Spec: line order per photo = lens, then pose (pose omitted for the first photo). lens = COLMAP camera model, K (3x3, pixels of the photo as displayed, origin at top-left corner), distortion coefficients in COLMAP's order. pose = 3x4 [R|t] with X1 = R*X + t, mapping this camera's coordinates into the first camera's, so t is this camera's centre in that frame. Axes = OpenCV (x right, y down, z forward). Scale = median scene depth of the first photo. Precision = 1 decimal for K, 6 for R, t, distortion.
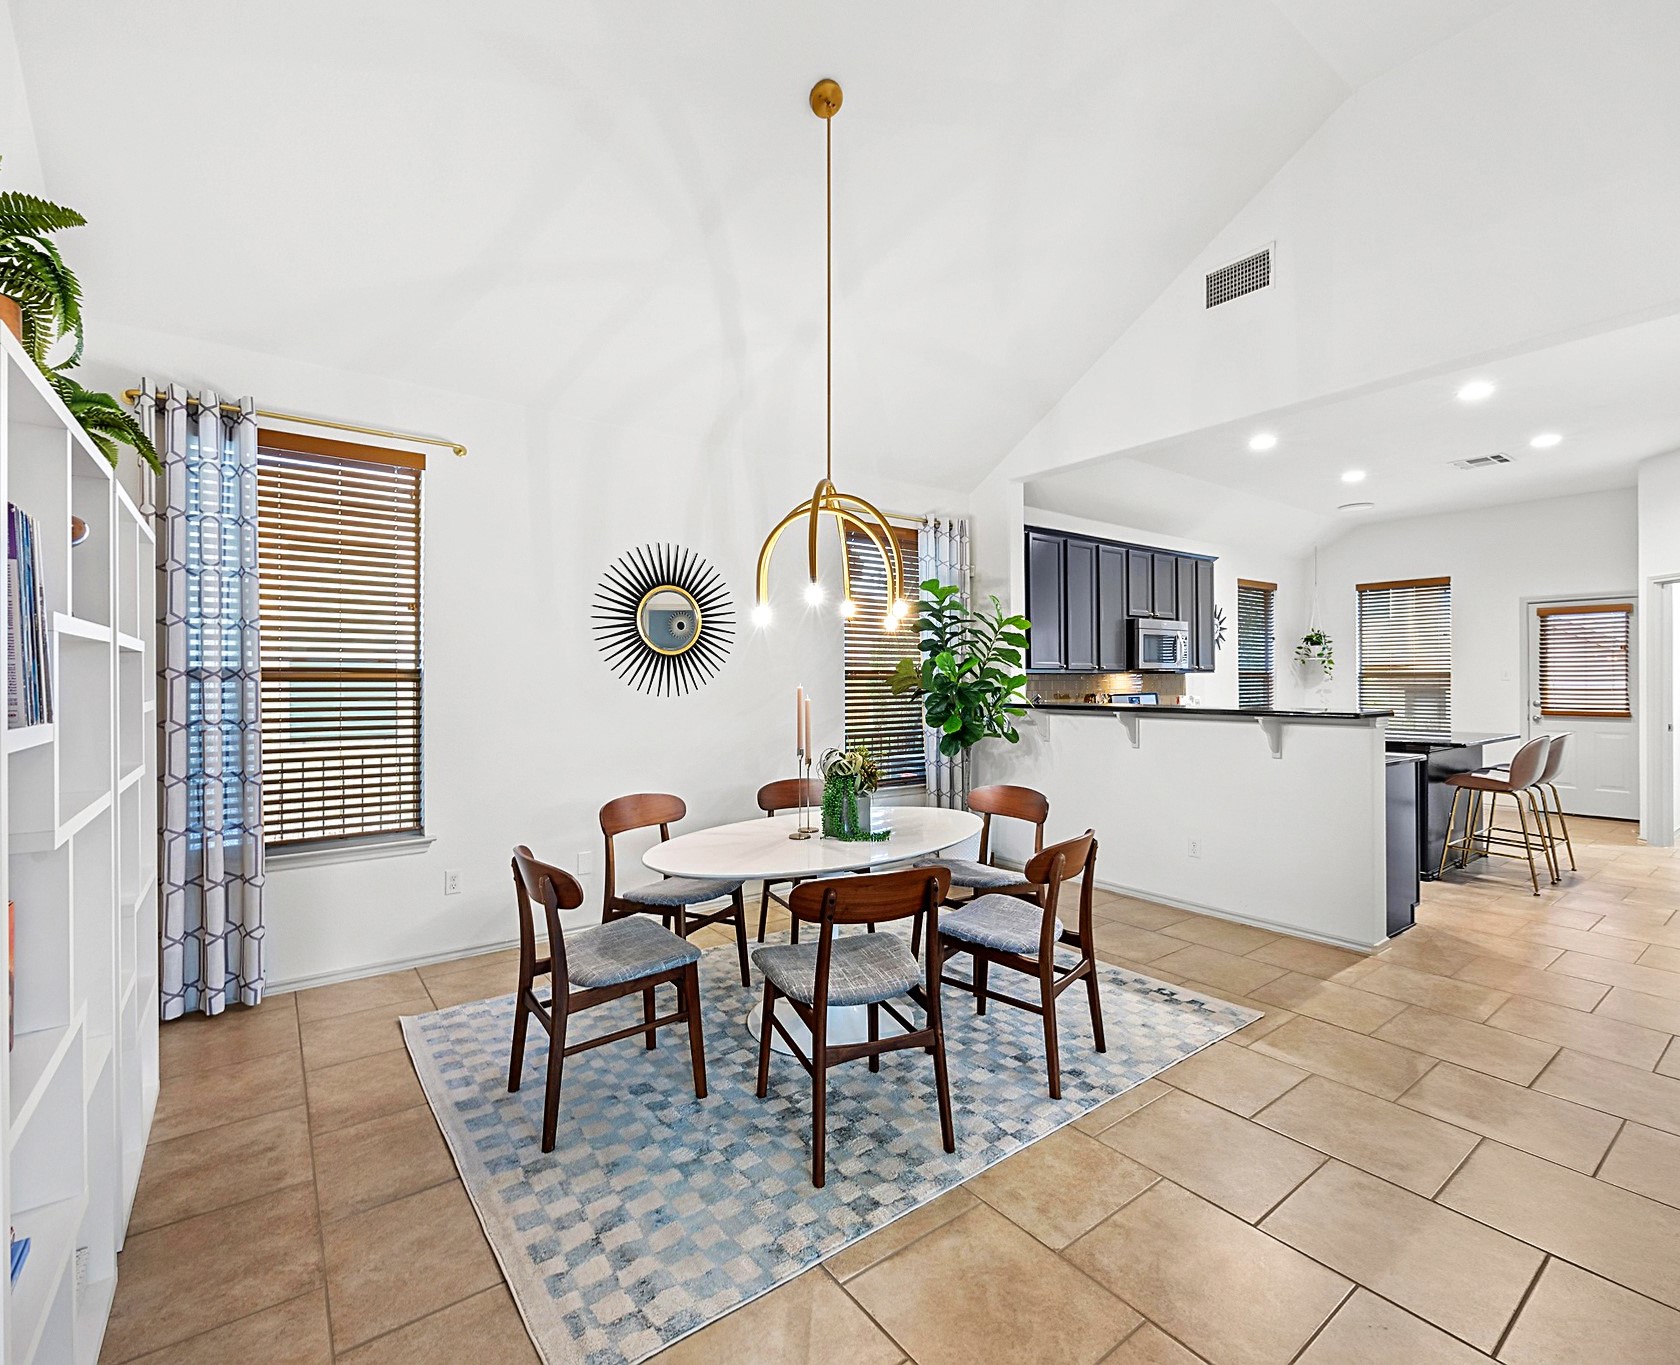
lens RADIAL K [[775.9, 0, 839.4], [0, 775.9, 679.3], [0, 0, 1]] dist [0.002610, 0.000061]
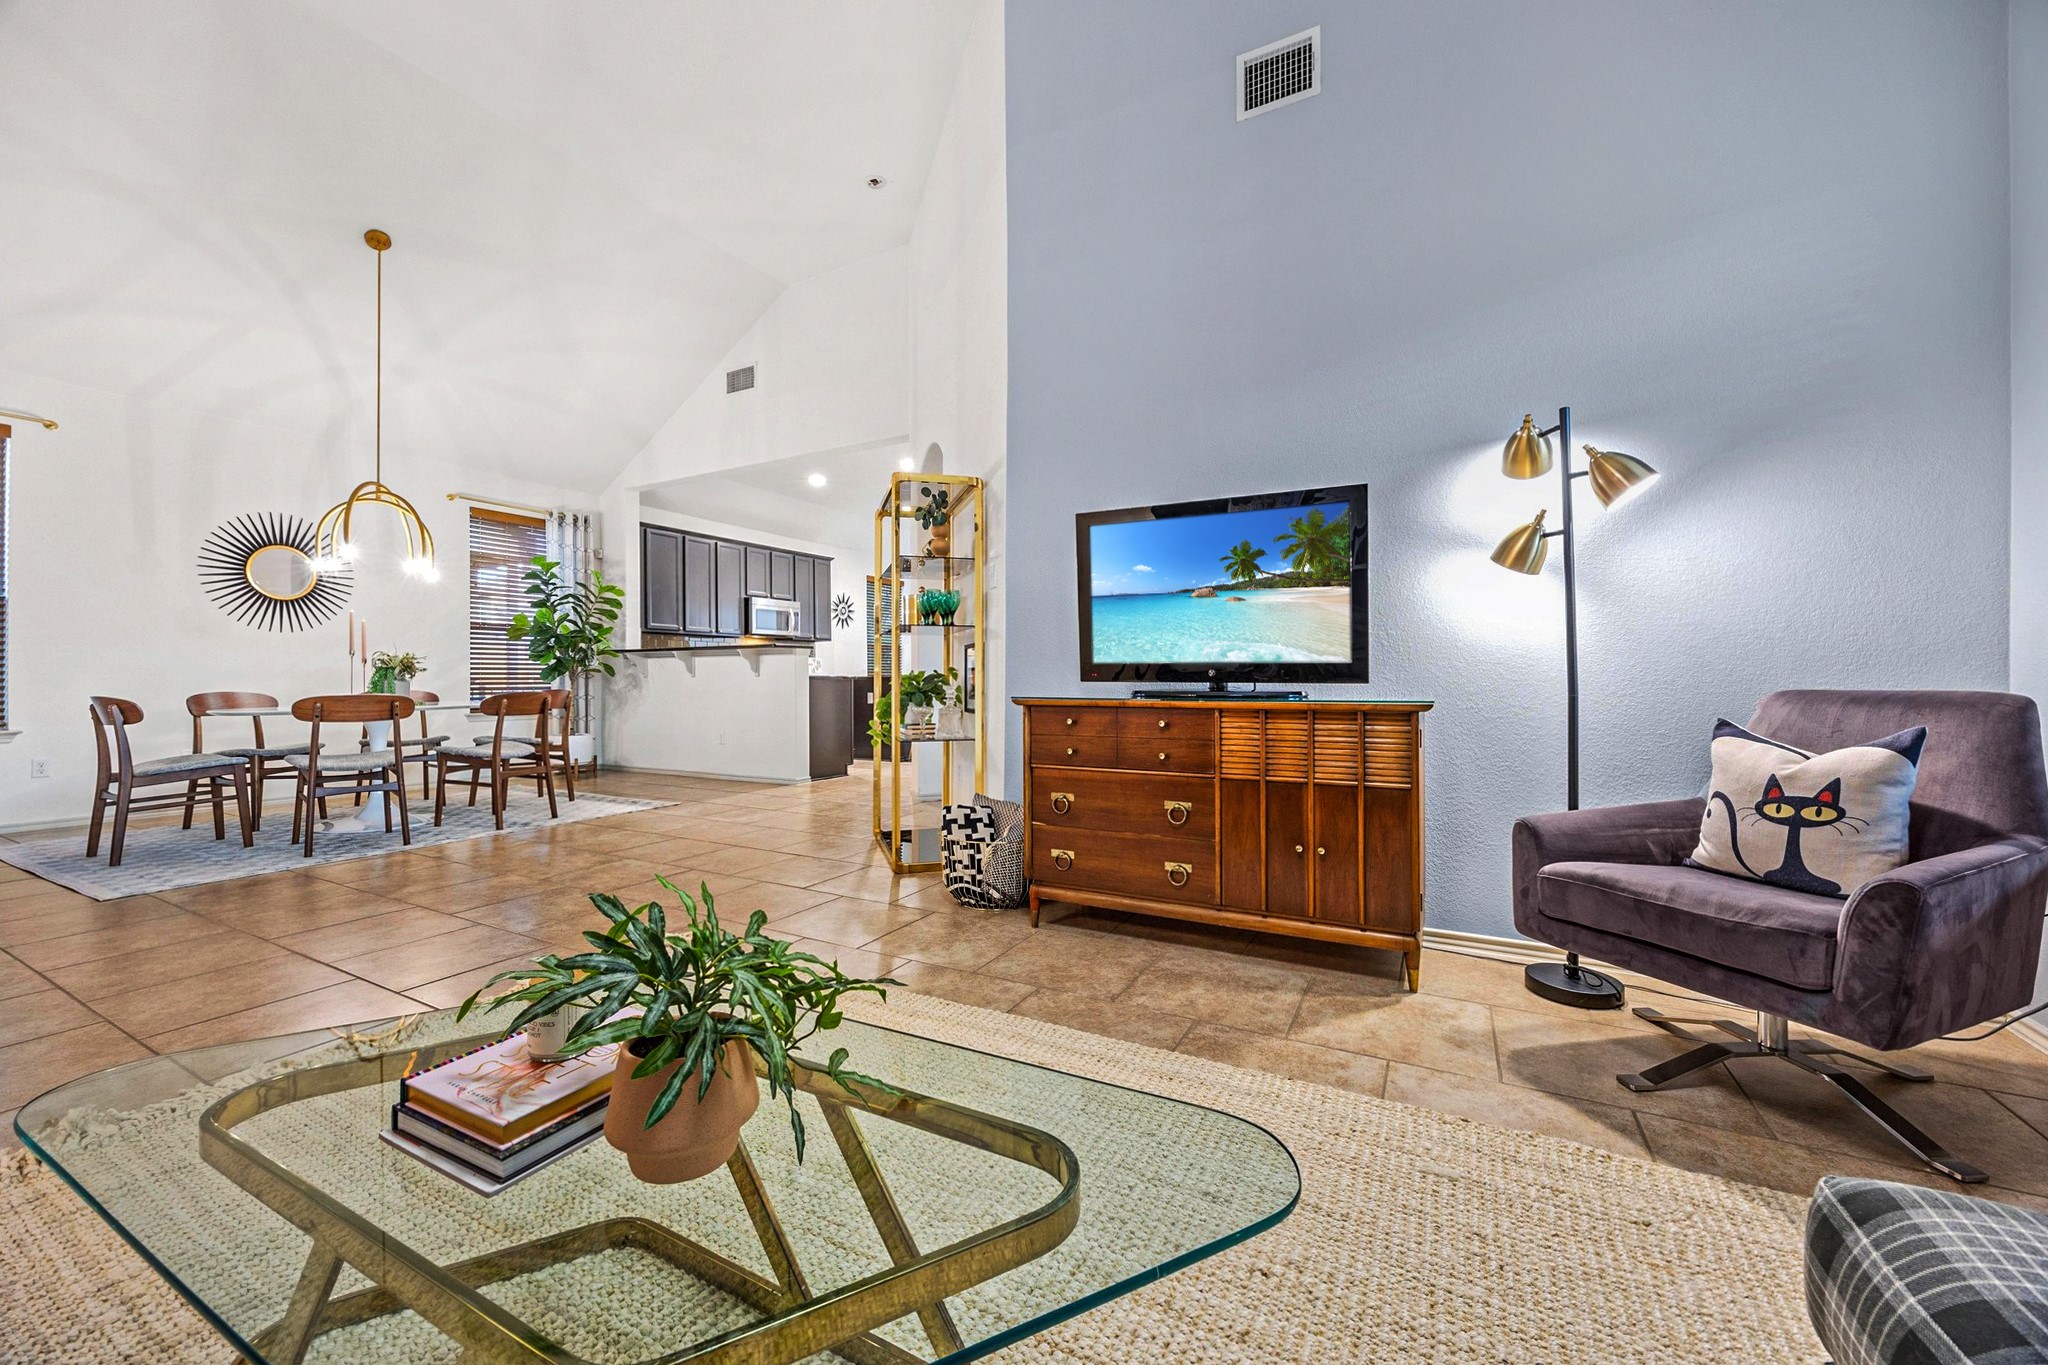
lens RADIAL K [[788.2, 0, 1026.2], [0, 788.2, 678.7], [0, 0, 1]] dist [-0.002471, -0.000373]
pose [[0.910318, -0.000381, 0.413909, 0.332583], [0.002644, 0.999985, -0.004893, 0.098488], [-0.413901, 0.005549, 0.910305, -0.633310]]
